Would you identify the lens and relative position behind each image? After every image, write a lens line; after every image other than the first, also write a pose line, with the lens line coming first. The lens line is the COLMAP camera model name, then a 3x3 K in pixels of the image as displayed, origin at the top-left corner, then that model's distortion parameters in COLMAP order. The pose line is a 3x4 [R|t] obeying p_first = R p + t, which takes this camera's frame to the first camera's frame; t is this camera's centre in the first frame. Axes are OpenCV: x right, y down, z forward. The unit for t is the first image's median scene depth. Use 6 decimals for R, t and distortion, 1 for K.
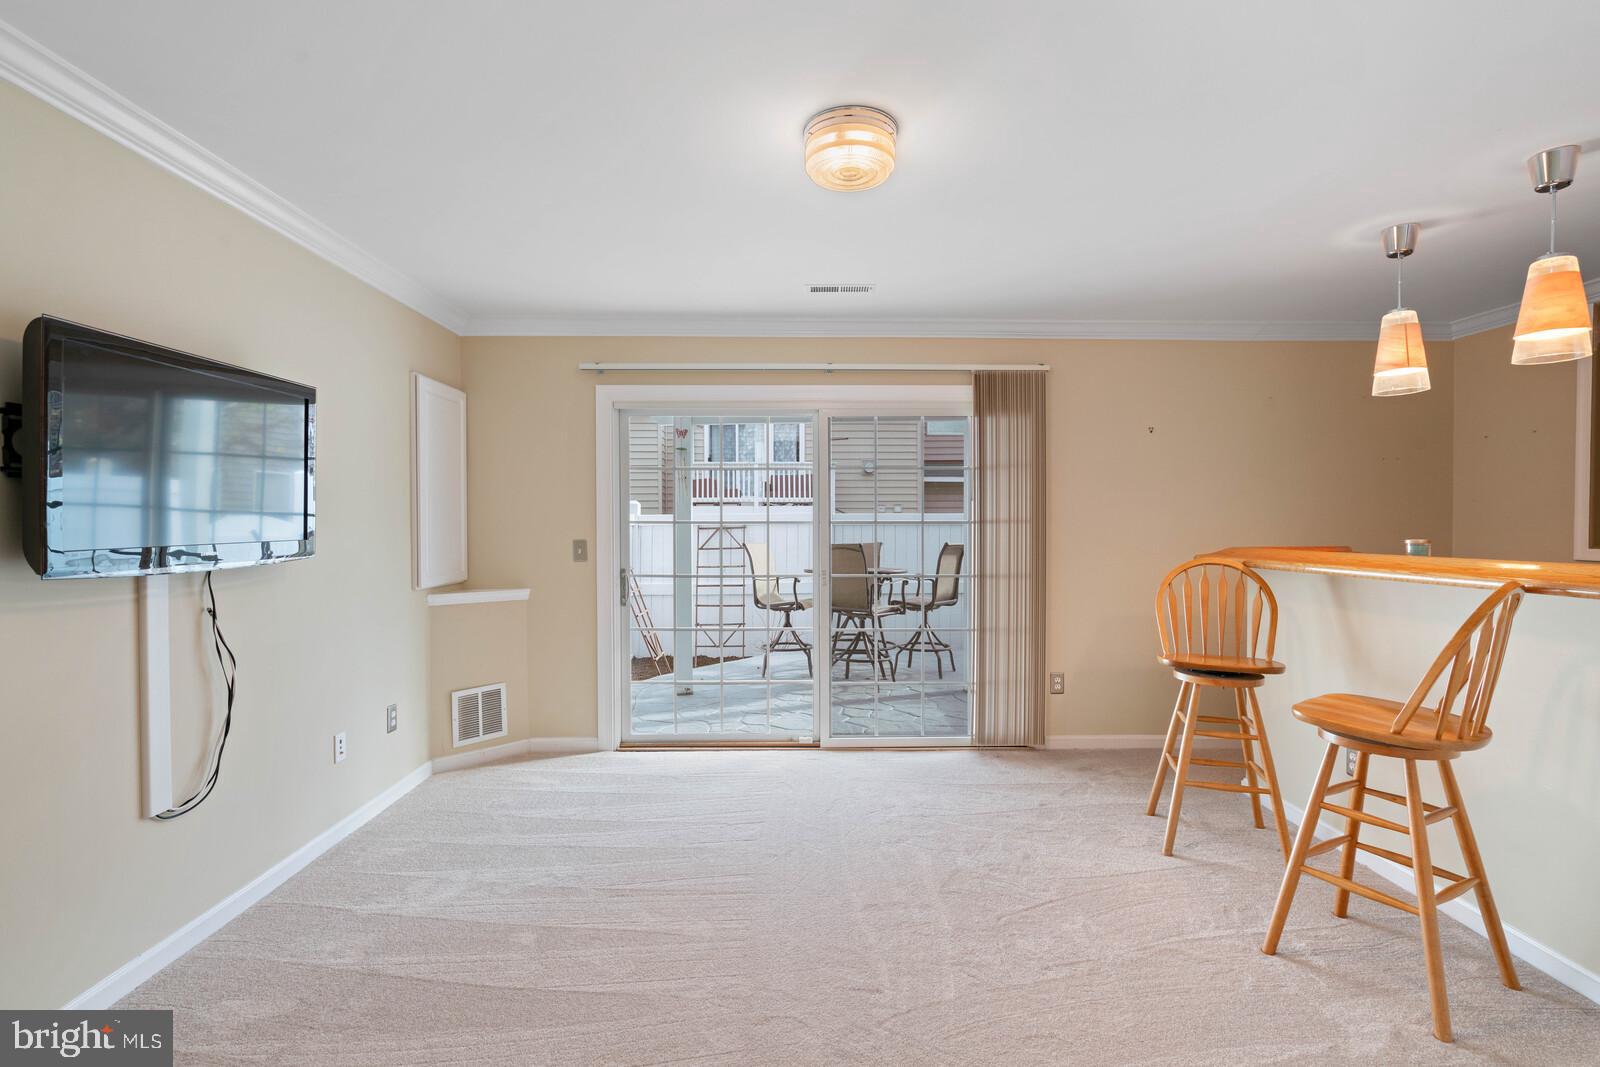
lens RADIAL K [[732.5, 0, 795.7], [0, 732.5, 531.5], [0, 0, 1]] dist [0.000474, 0.000972]
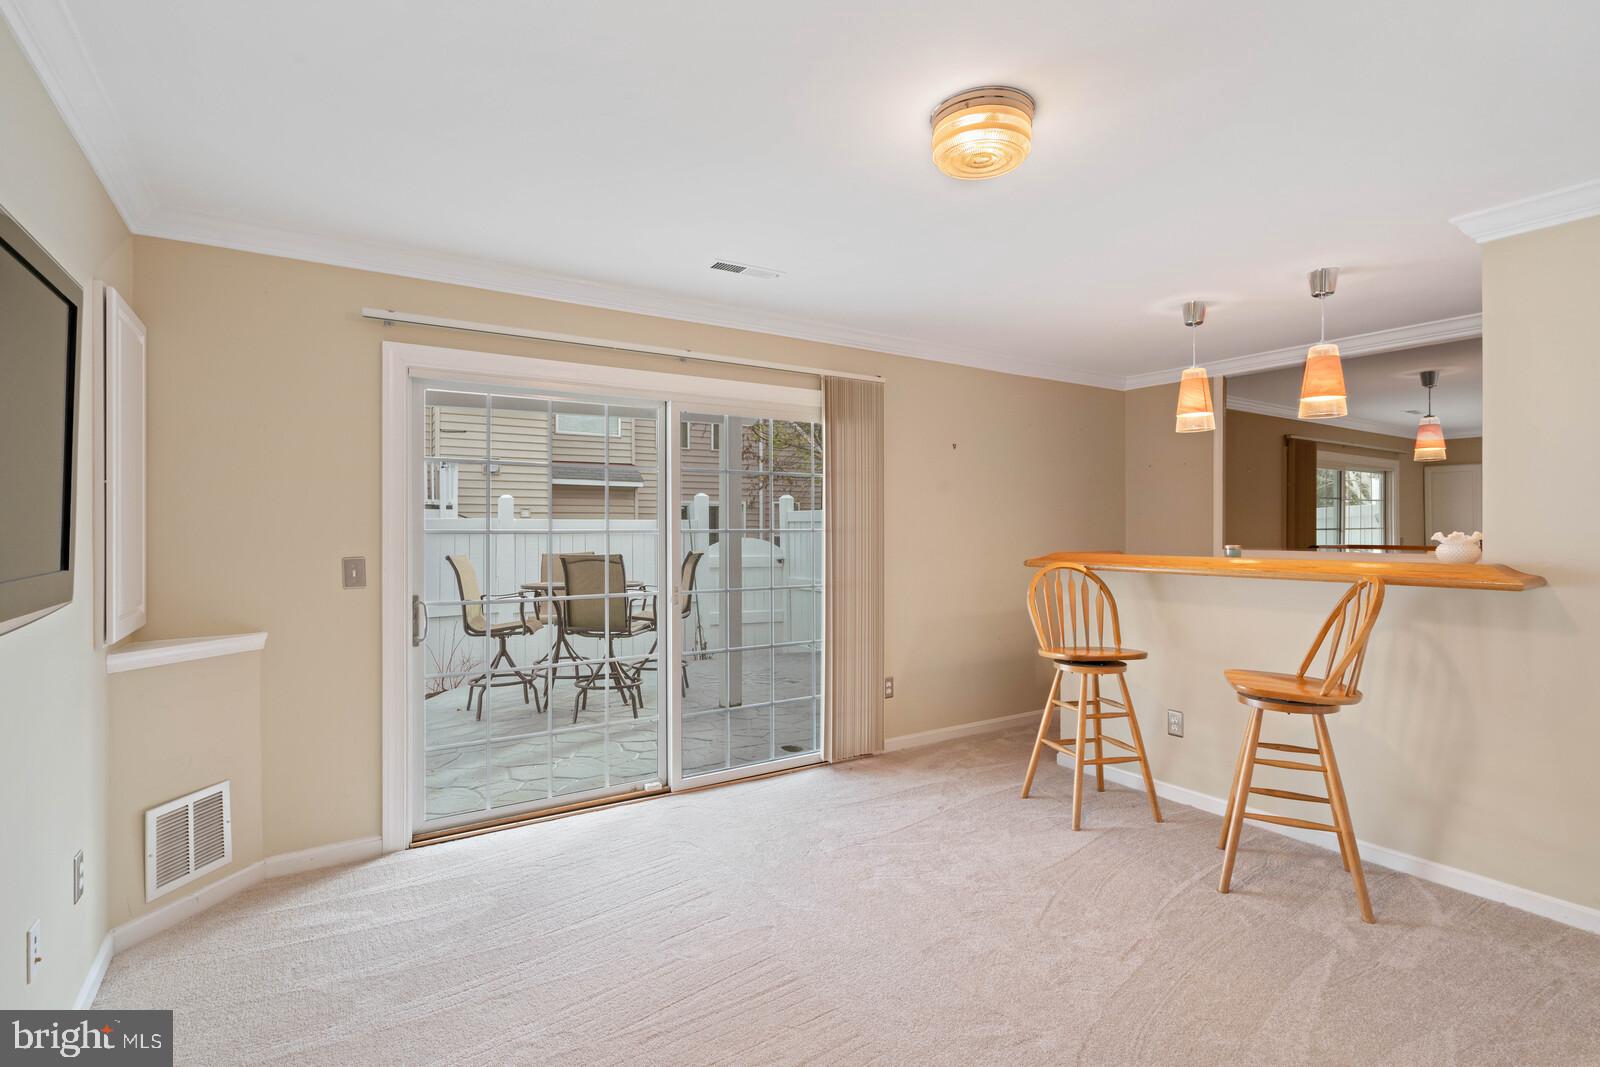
lens RADIAL K [[761.7, 0, 793.3], [0, 761.7, 526.5], [0, 0, 1]] dist [0.001790, 0.000835]
pose [[0.850960, 0.000922, 0.525229, -0.324793], [0.006360, 0.999907, -0.012059, -0.006776], [-0.525192, 0.013602, 0.850875, 0.160243]]
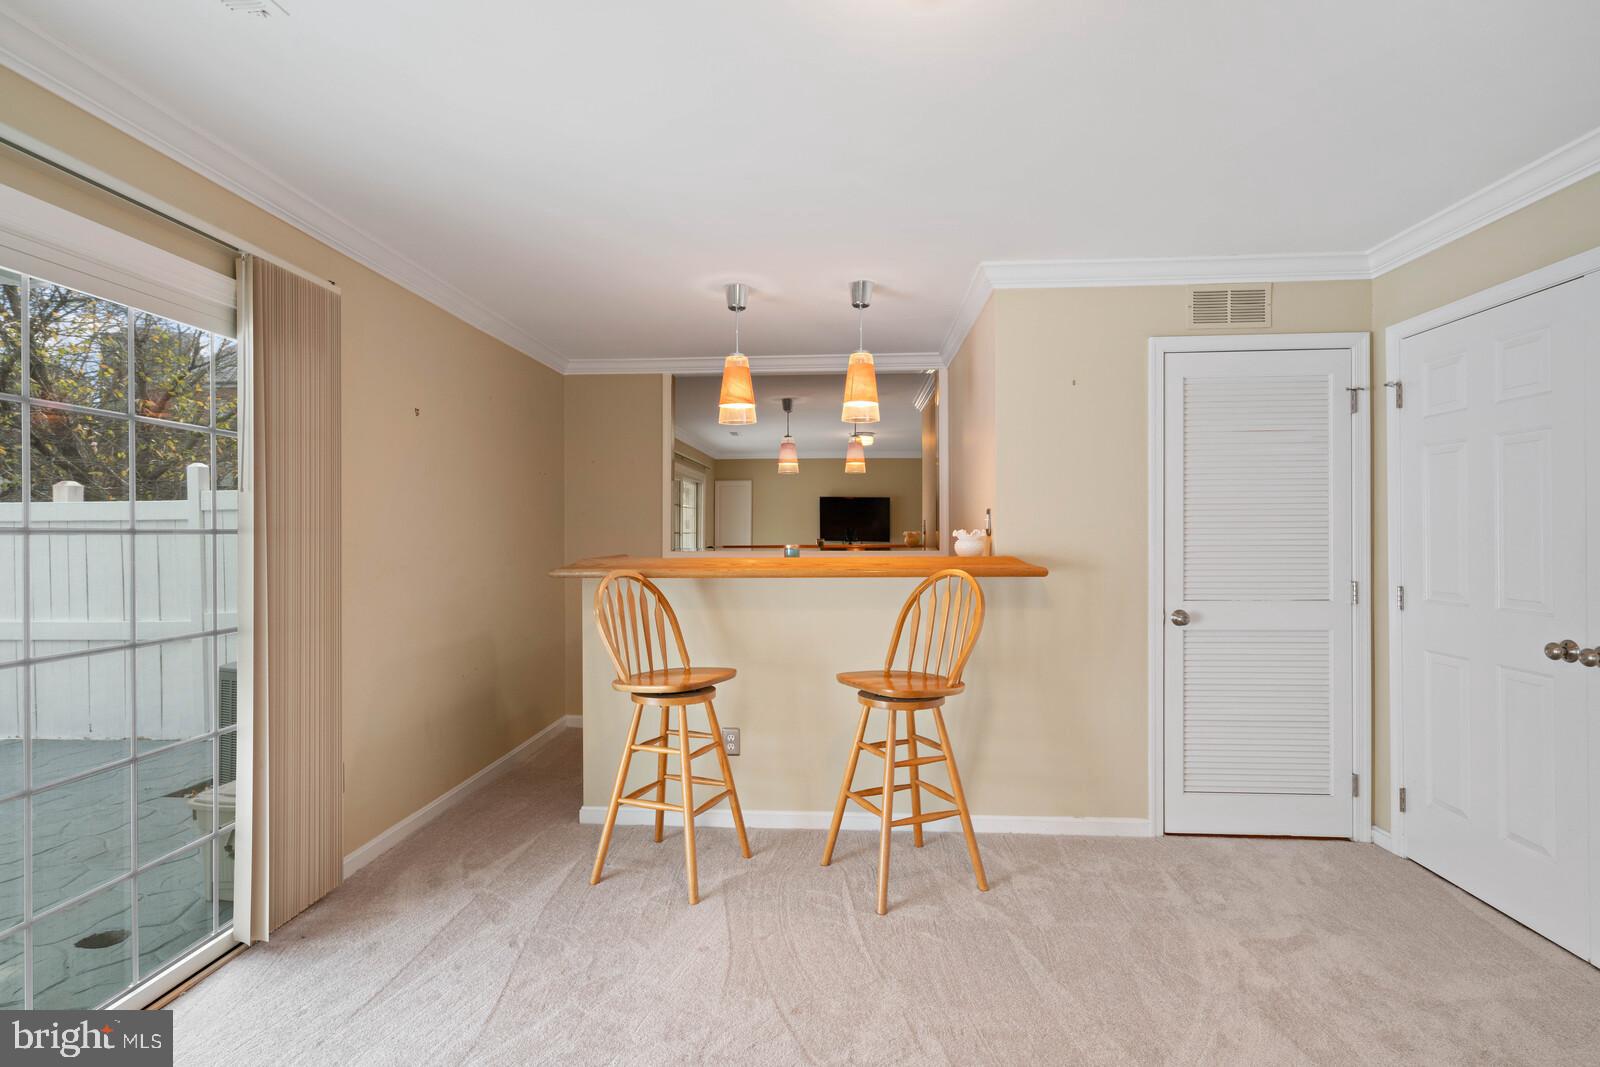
lens RADIAL K [[773.7, 0, 792.3], [0, 773.7, 531.0], [0, 0, 1]] dist [-0.002773, -0.000238]
pose [[0.091377, 0.000244, 0.995816, -0.293495], [0.015611, 0.999877, -0.001677, -0.006887], [-0.995694, 0.015699, 0.091362, 0.544296]]
